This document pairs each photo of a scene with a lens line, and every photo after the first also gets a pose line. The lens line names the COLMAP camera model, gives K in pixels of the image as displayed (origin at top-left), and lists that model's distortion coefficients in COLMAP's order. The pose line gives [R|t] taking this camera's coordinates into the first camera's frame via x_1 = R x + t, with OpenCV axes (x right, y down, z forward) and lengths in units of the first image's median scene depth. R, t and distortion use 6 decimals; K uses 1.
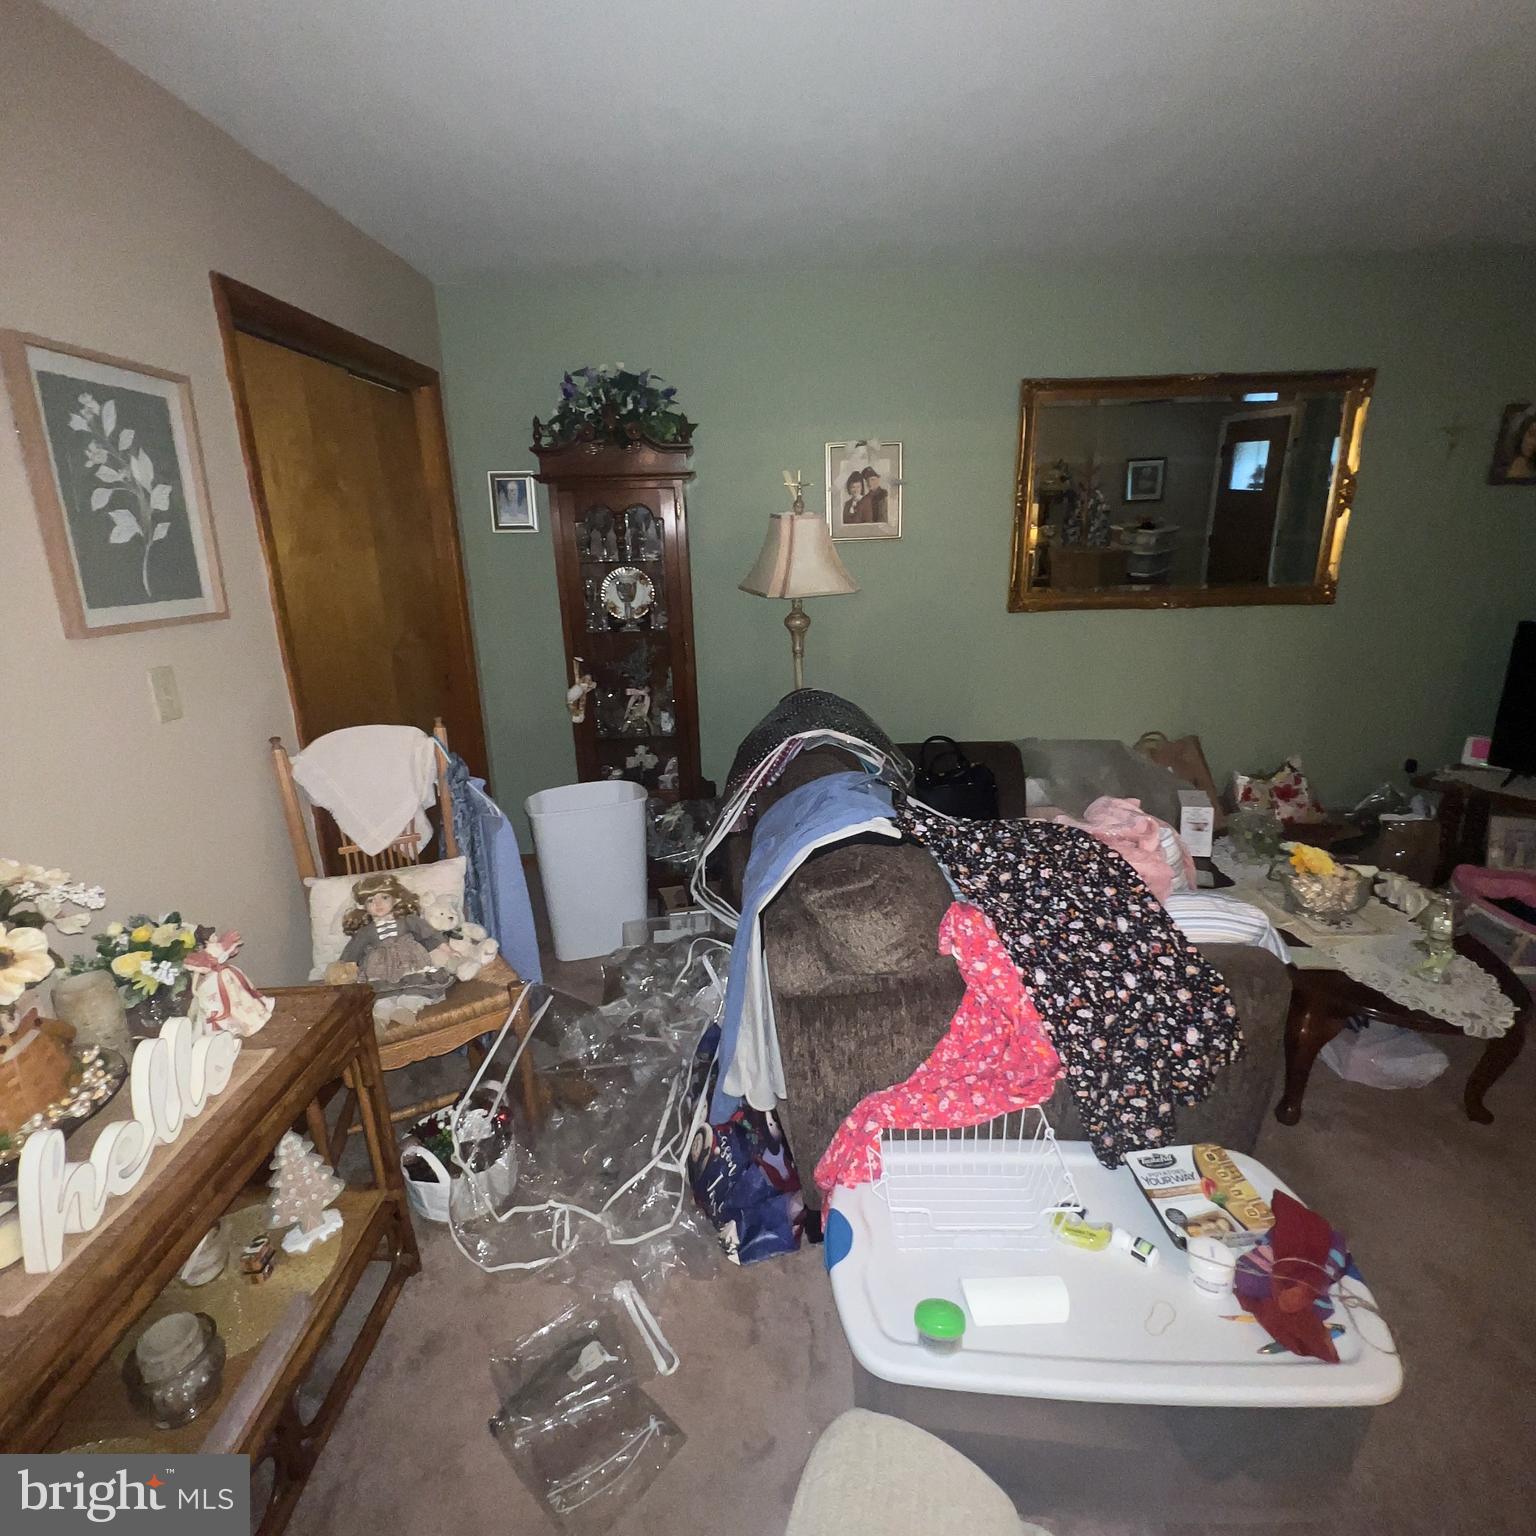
lens RADIAL K [[823.2, 0, 762.2], [0, 823.2, 762.4], [0, 0, 1]] dist [-0.001918, 0.001240]
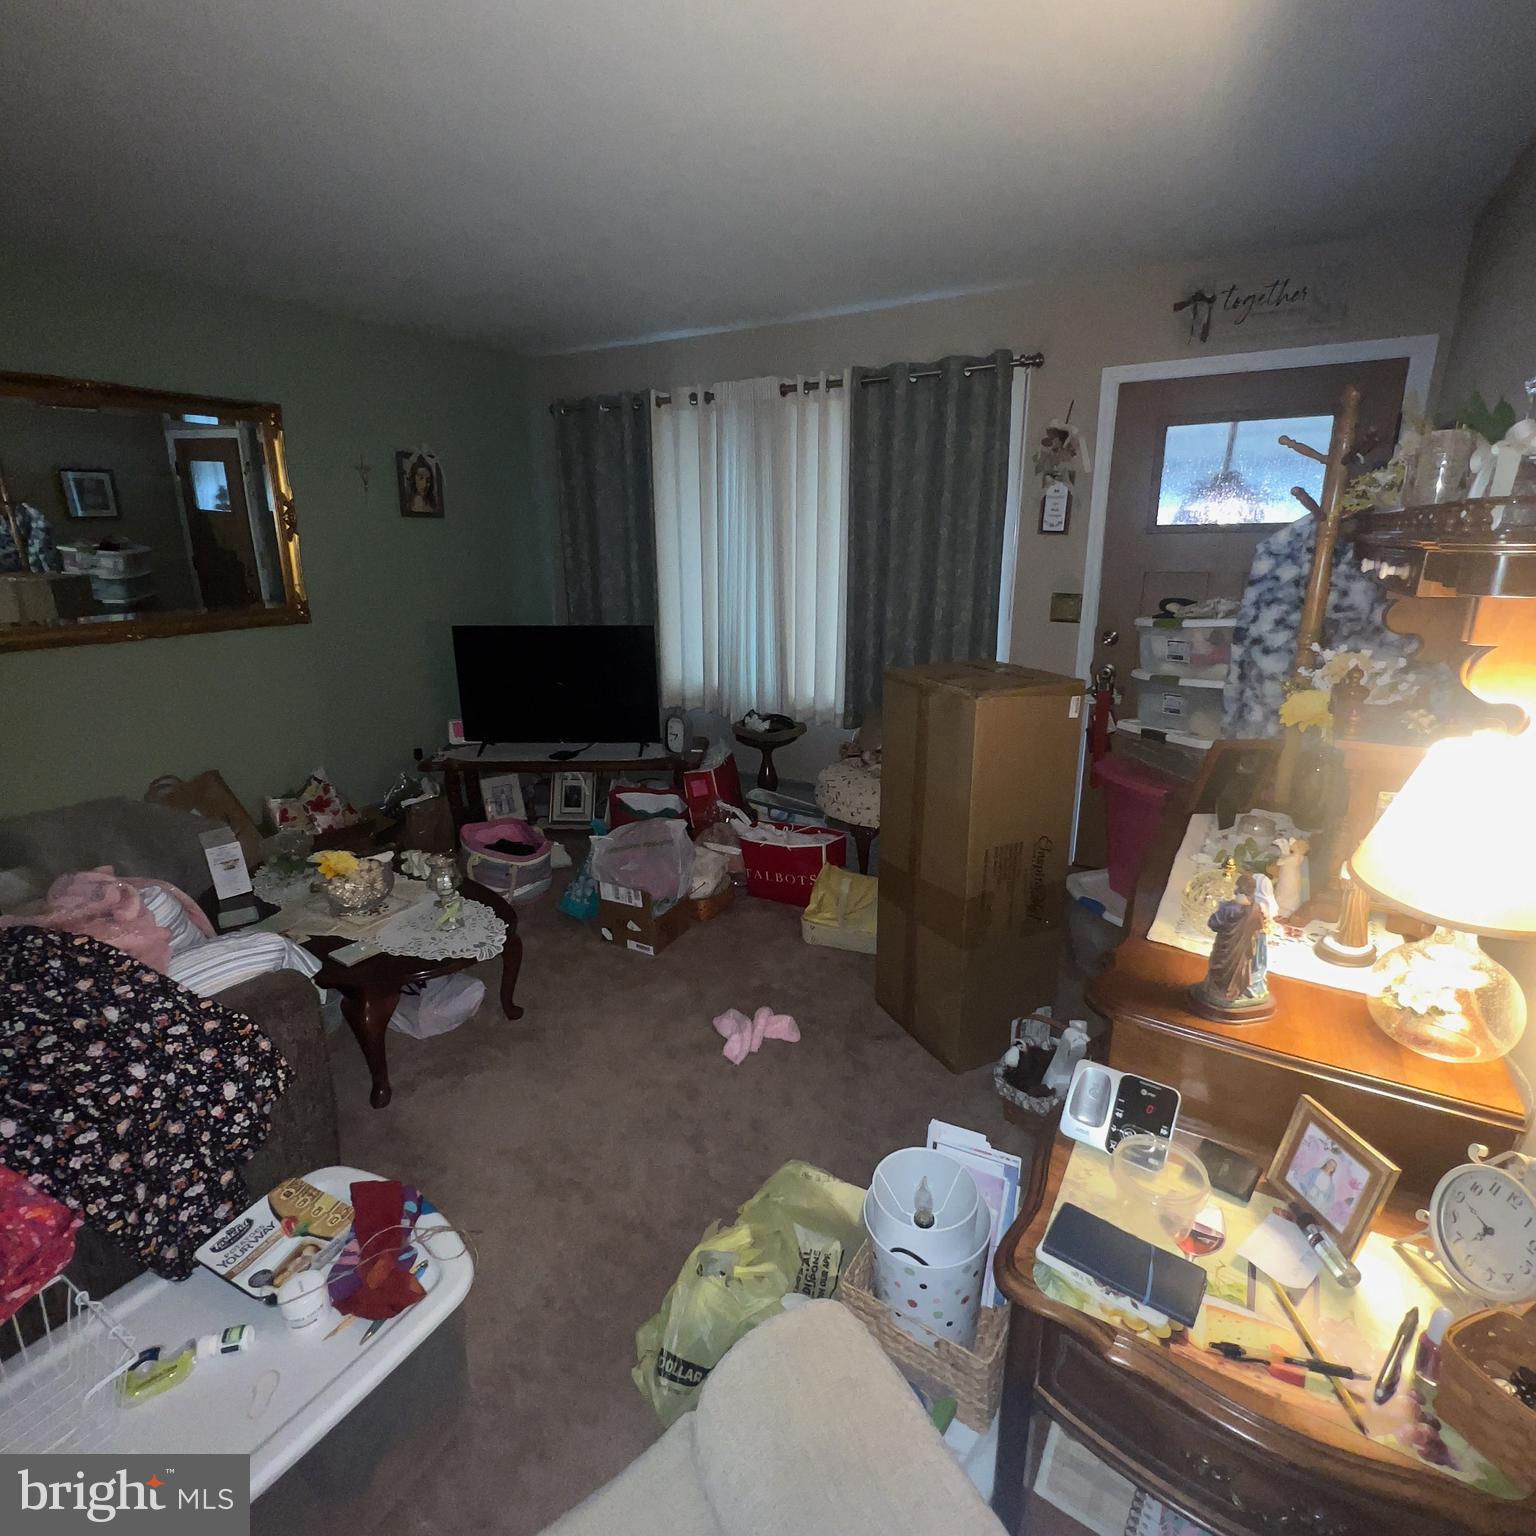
lens RADIAL K [[823.2, 0, 764.4], [0, 823.2, 765.0], [0, 0, 1]] dist [-0.001918, 0.001240]
pose [[0.486733, -0.216082, 0.846404, 0.089719], [0.233161, 0.965908, 0.112510, 0.006702], [-0.841859, 0.142586, 0.520521, -0.055119]]
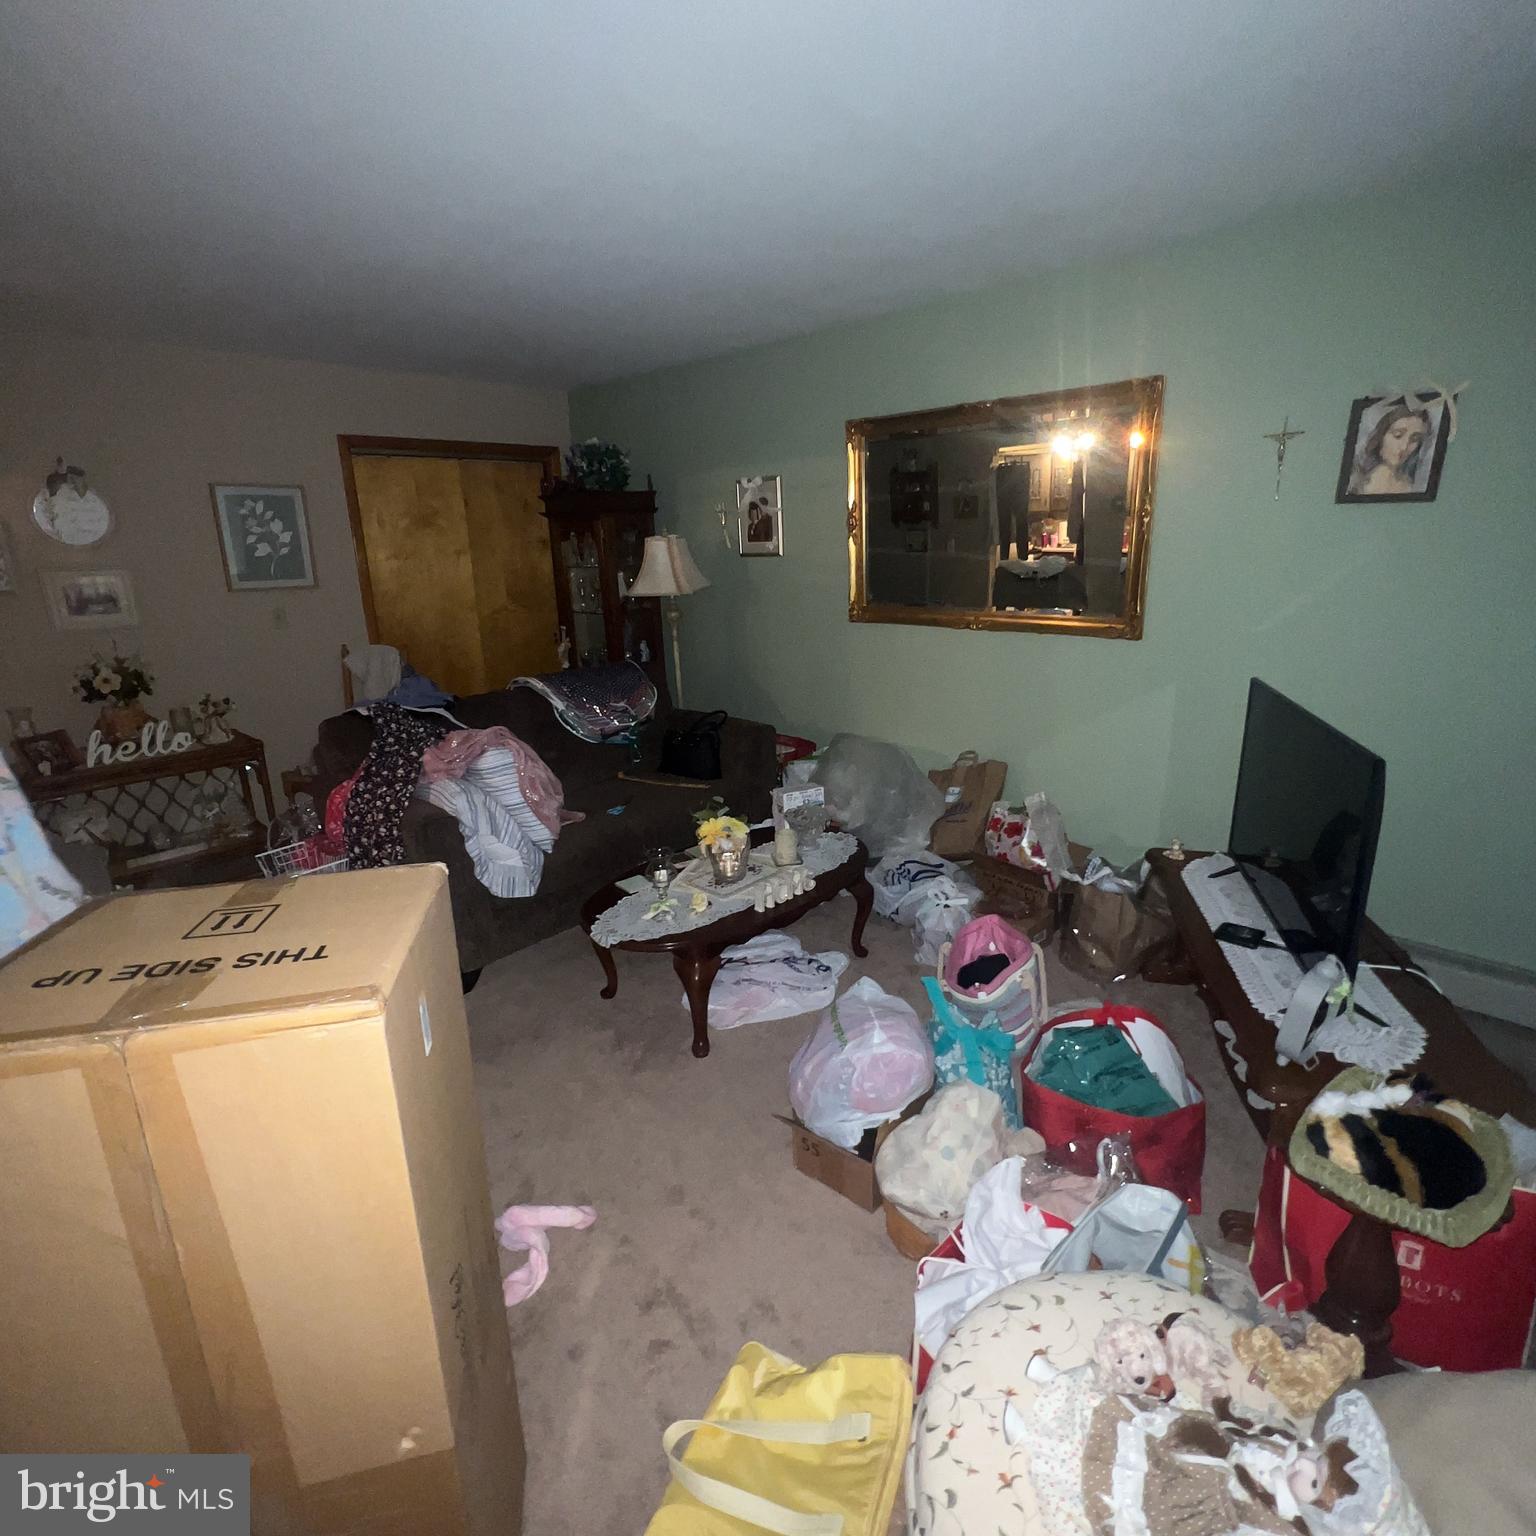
lens RADIAL K [[823.2, 0, 771.3], [0, 823.2, 758.5], [0, 0, 1]] dist [-0.001918, 0.001240]
pose [[0.728113, 0.186384, -0.659630, 2.380563], [-0.181464, 0.980401, 0.076717, -0.149283], [0.661001, 0.063841, 0.747665, 0.202356]]
